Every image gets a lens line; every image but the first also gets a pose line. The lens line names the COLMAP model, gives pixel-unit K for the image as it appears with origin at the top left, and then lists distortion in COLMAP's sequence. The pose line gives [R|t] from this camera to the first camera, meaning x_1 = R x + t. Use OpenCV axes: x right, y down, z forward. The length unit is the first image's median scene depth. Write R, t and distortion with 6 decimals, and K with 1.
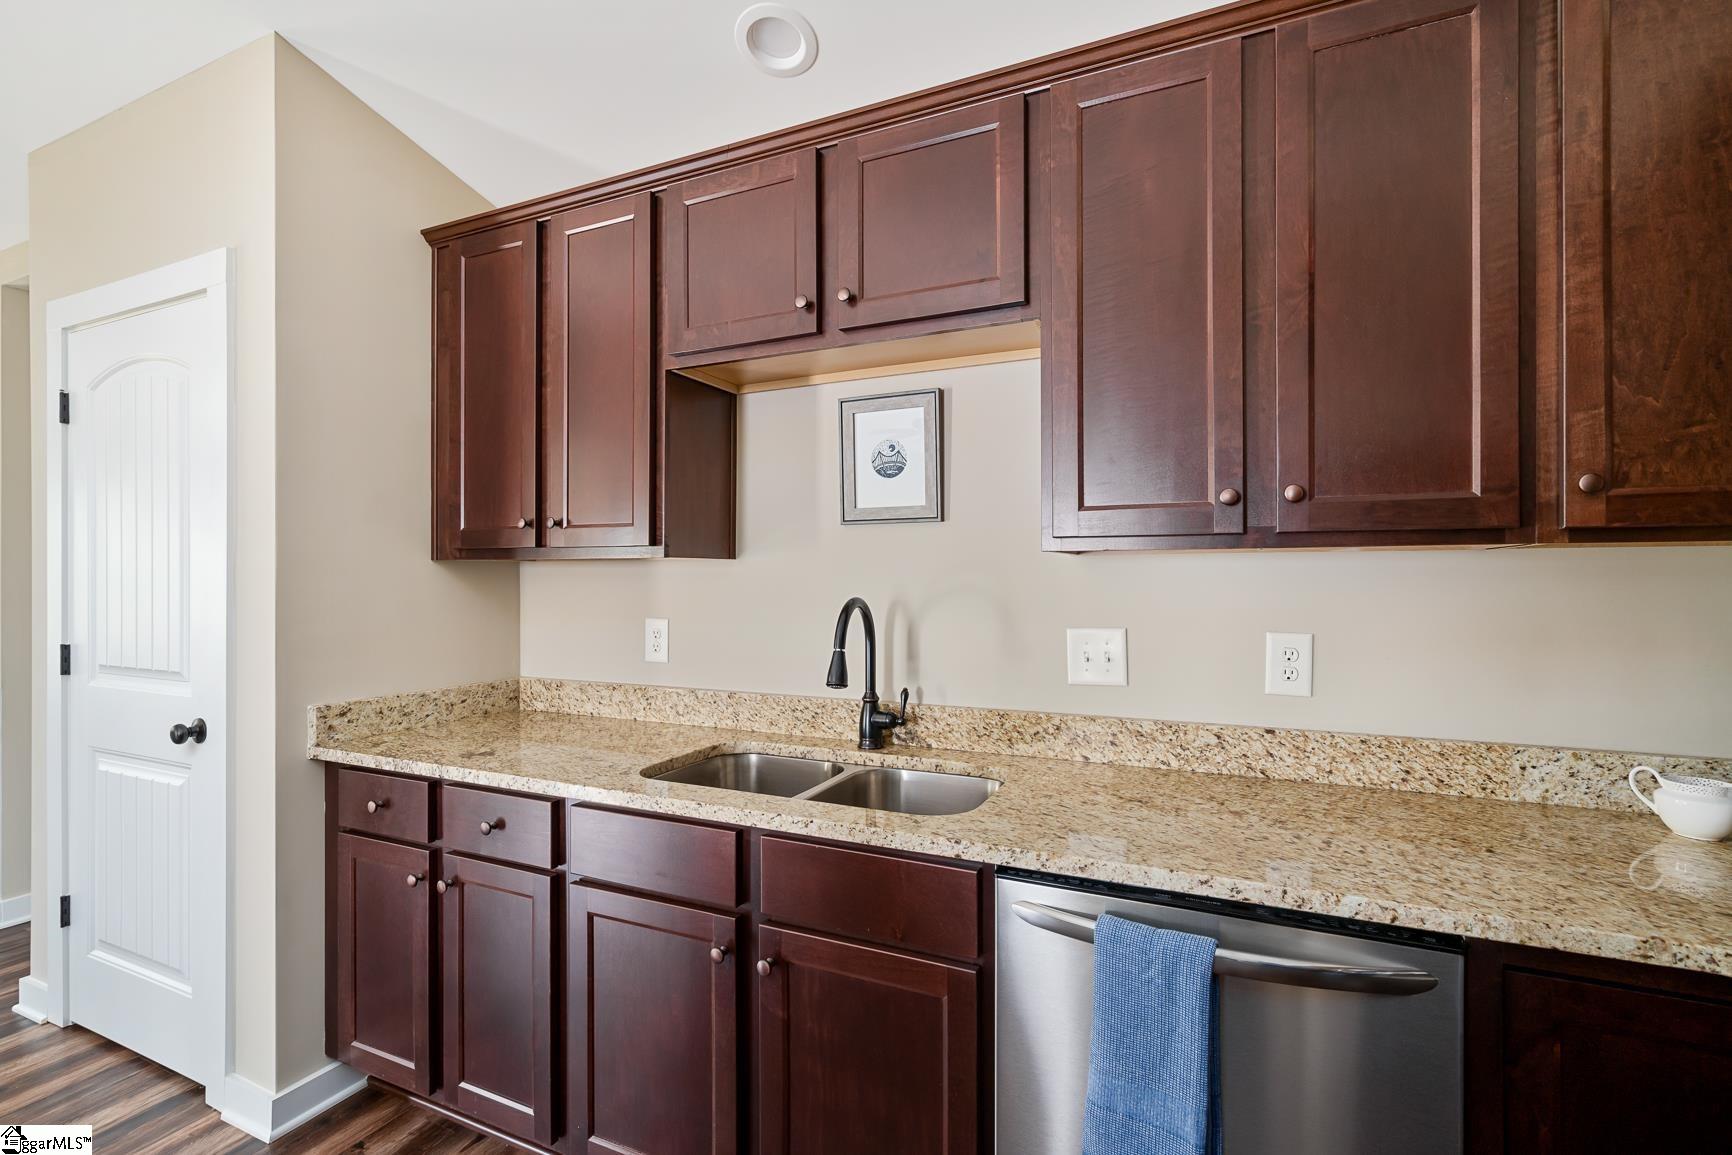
lens RADIAL K [[783.7, 0, 879.7], [0, 783.7, 574.6], [0, 0, 1]] dist [-0.007935, 0.002305]
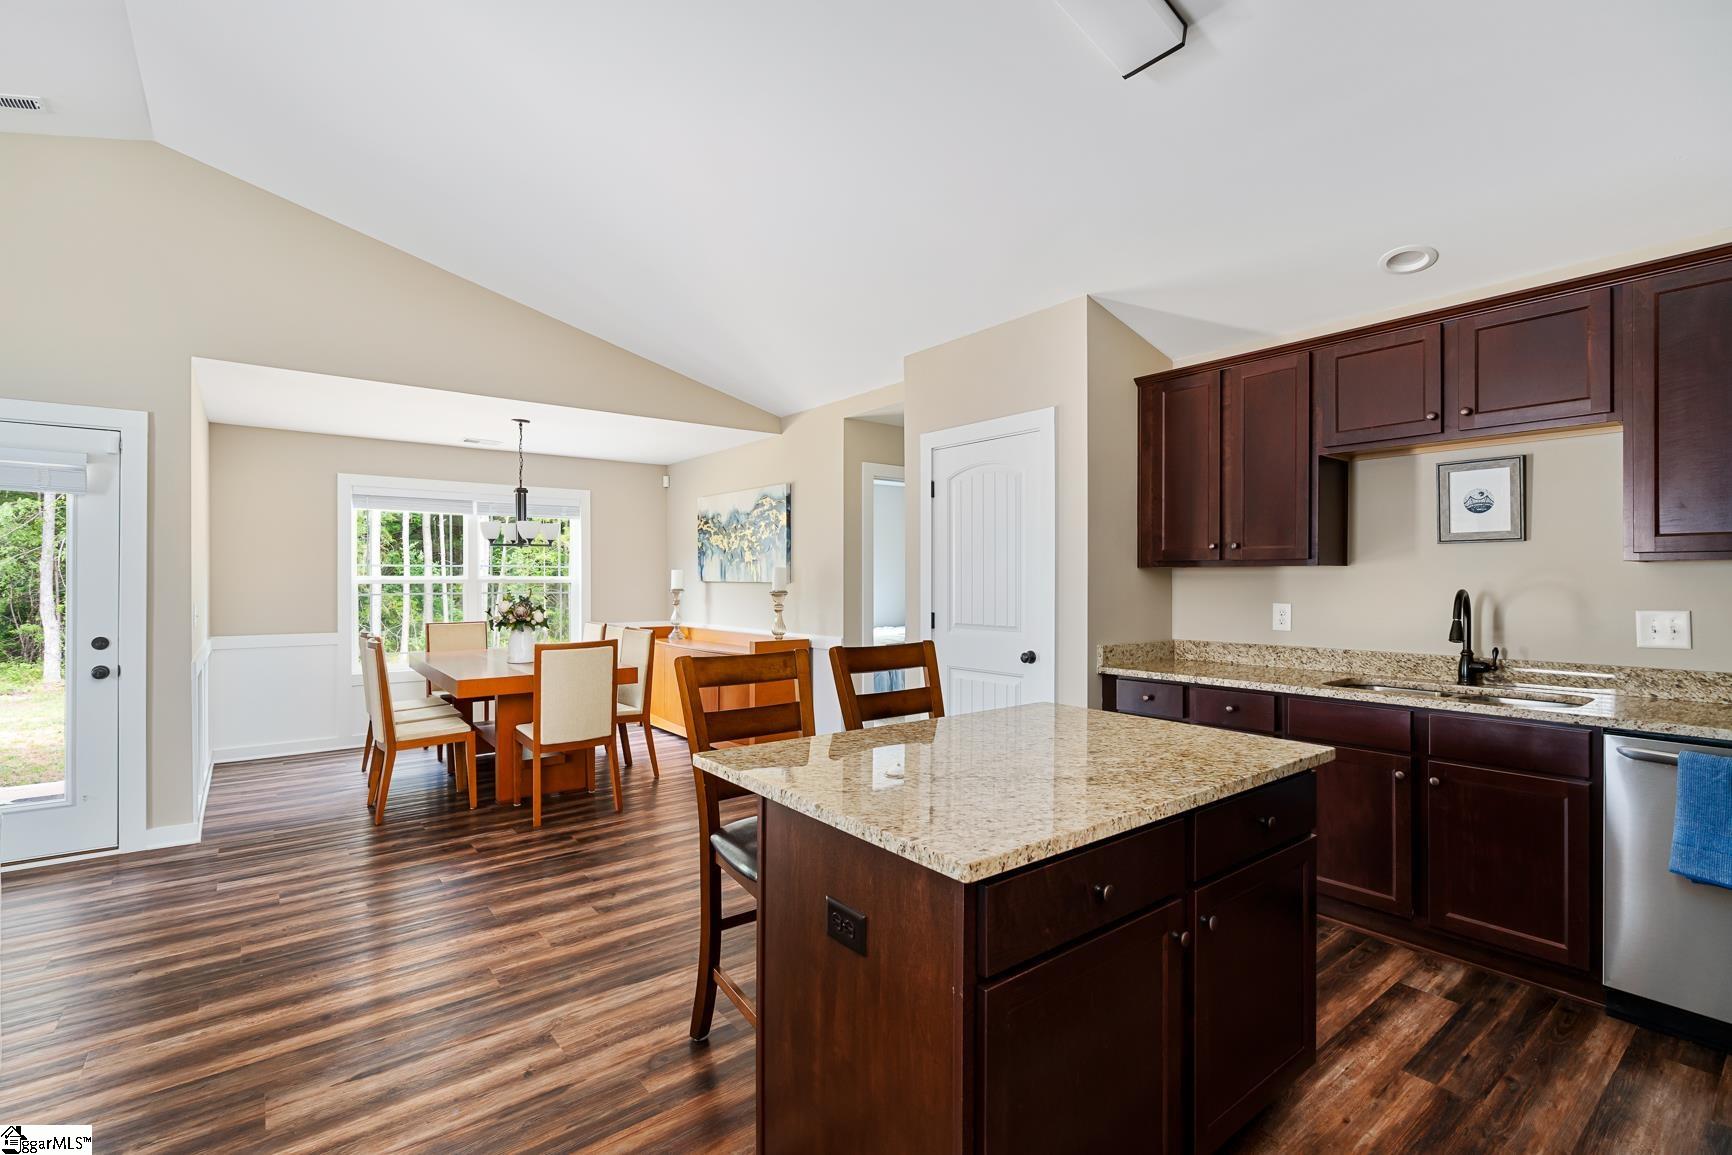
lens RADIAL K [[783.7, 0, 862.3], [0, 783.7, 579.4], [0, 0, 1]] dist [-0.007935, 0.002305]
pose [[0.886493, 0.001165, -0.462740, -0.362762], [-0.000215, 0.999998, 0.002105, 0.004856], [0.462742, -0.001766, 0.886491, -0.956681]]
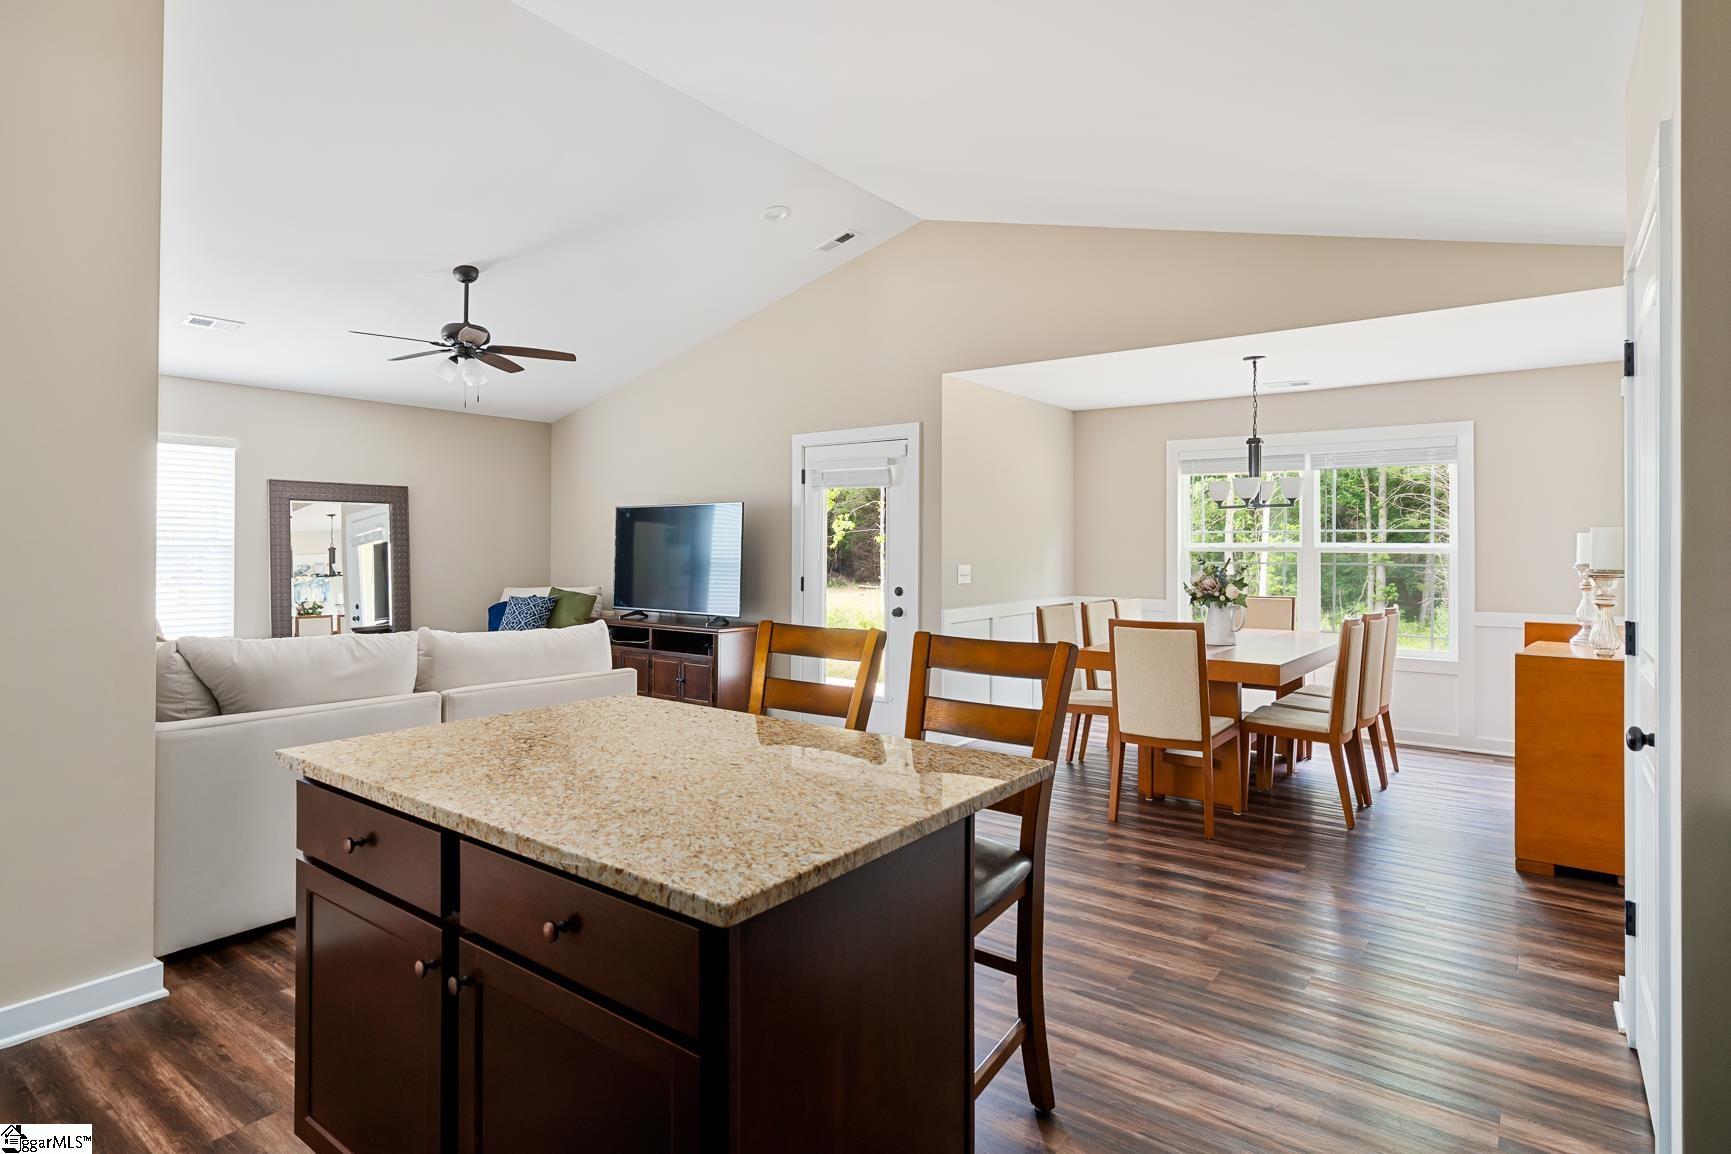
lens RADIAL K [[907.3, 0, 818.1], [0, 907.3, 545.4], [0, 0, 1]] dist [-0.005060, 0.003567]
pose [[-0.238833, 0.001561, -0.971059, 0.231420], [-0.001143, 0.999998, 0.001889, 0.001073], [0.971060, 0.001561, -0.238830, 0.390564]]
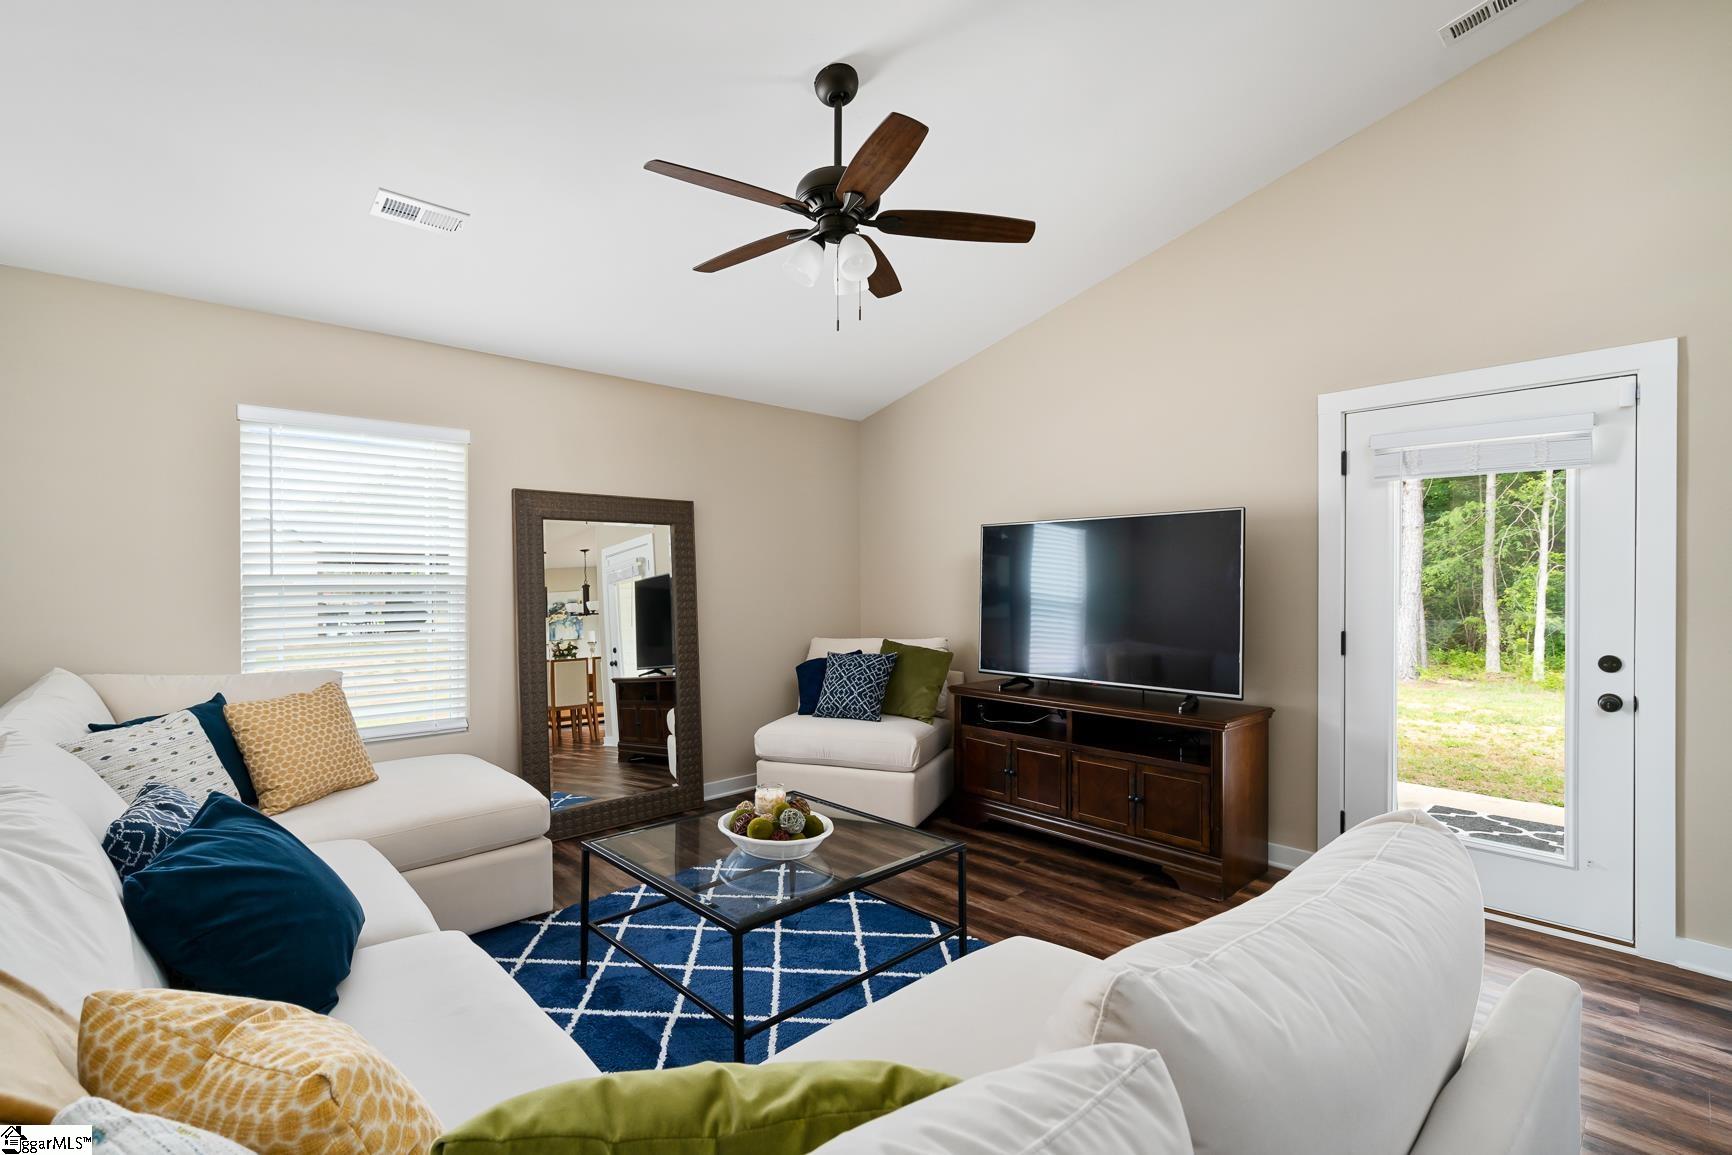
lens RADIAL K [[783.7, 0, 854.2], [0, 783.7, 580.1], [0, 0, 1]] dist [-0.007935, 0.002305]
pose [[-0.383544, 0.005461, -0.923506, -1.069482], [0.006127, 0.999976, 0.003369, -0.001373], [0.923502, -0.004367, -0.383568, -0.857150]]
